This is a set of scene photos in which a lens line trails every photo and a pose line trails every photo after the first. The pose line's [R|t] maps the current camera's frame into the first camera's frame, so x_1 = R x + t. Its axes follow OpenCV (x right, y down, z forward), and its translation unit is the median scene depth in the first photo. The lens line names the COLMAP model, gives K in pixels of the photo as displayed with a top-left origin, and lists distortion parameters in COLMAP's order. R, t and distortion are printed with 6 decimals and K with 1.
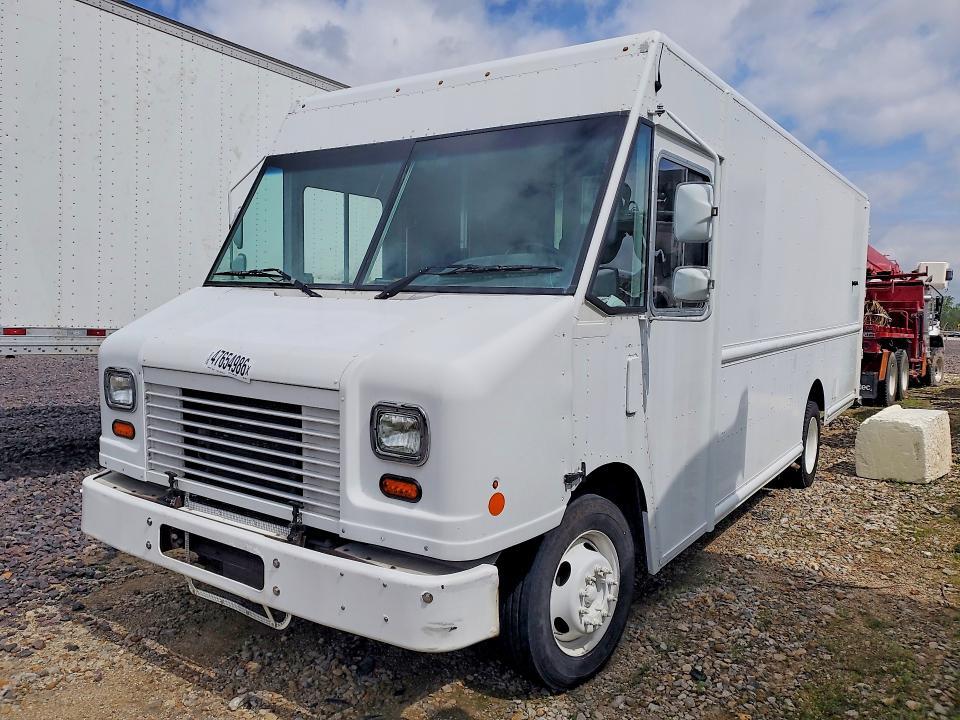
lens RADIAL K [[747.7, 0, 480.1], [0, 747.7, 336.8], [0, 0, 1]] dist [0.026331, -0.001362]
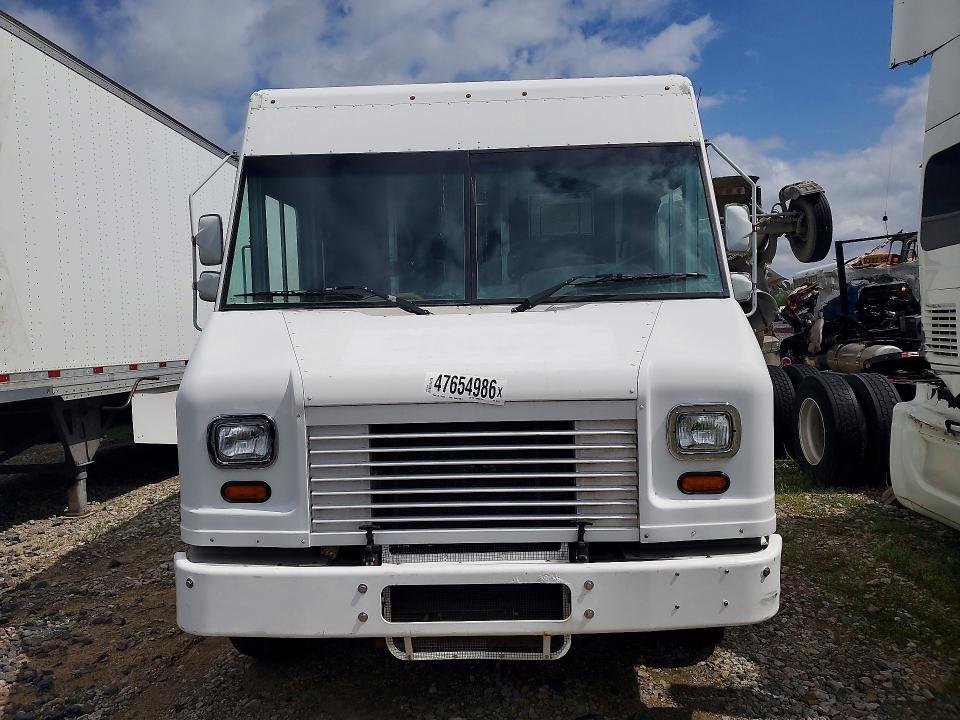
lens RADIAL K [[730.8, 0, 476.4], [0, 730.8, 356.3], [0, 0, 1]] dist [0.010535, 0.001860]
pose [[0.835725, -0.075034, 0.543998, -0.745699], [0.075942, 0.996895, 0.020836, -0.017924], [-0.543872, 0.023899, 0.838828, 0.241624]]
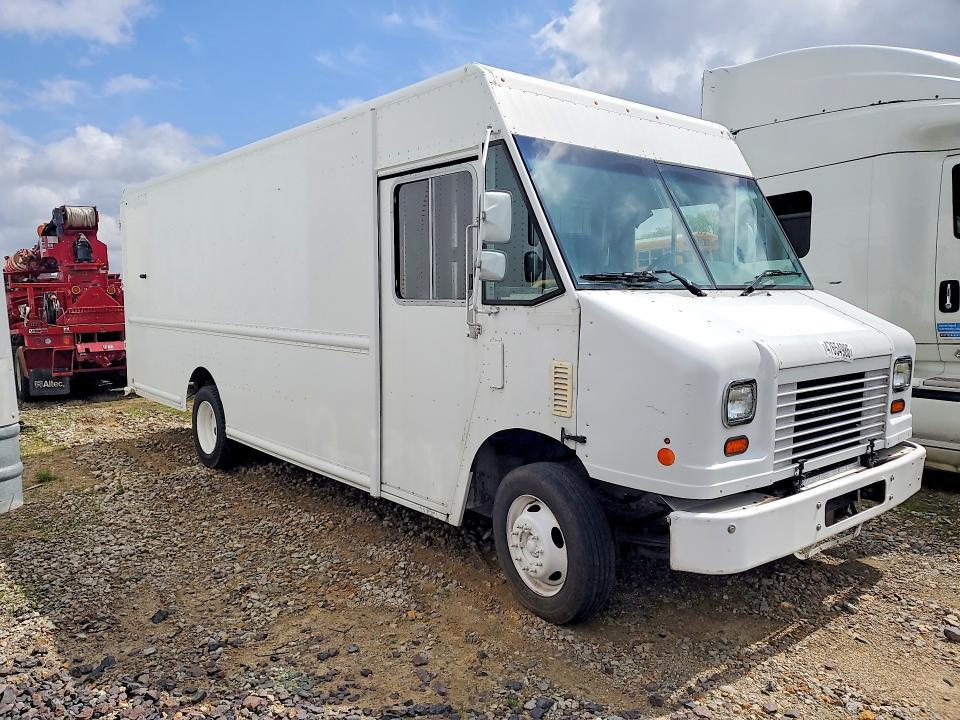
lens RADIAL K [[730.8, 0, 476.4], [0, 730.8, 356.3], [0, 0, 1]] dist [0.010535, 0.001860]
pose [[0.274478, -0.102730, 0.956090, -1.545579], [0.066935, 0.993906, 0.087577, -0.093924], [-0.959261, 0.039958, 0.279681, 1.154074]]
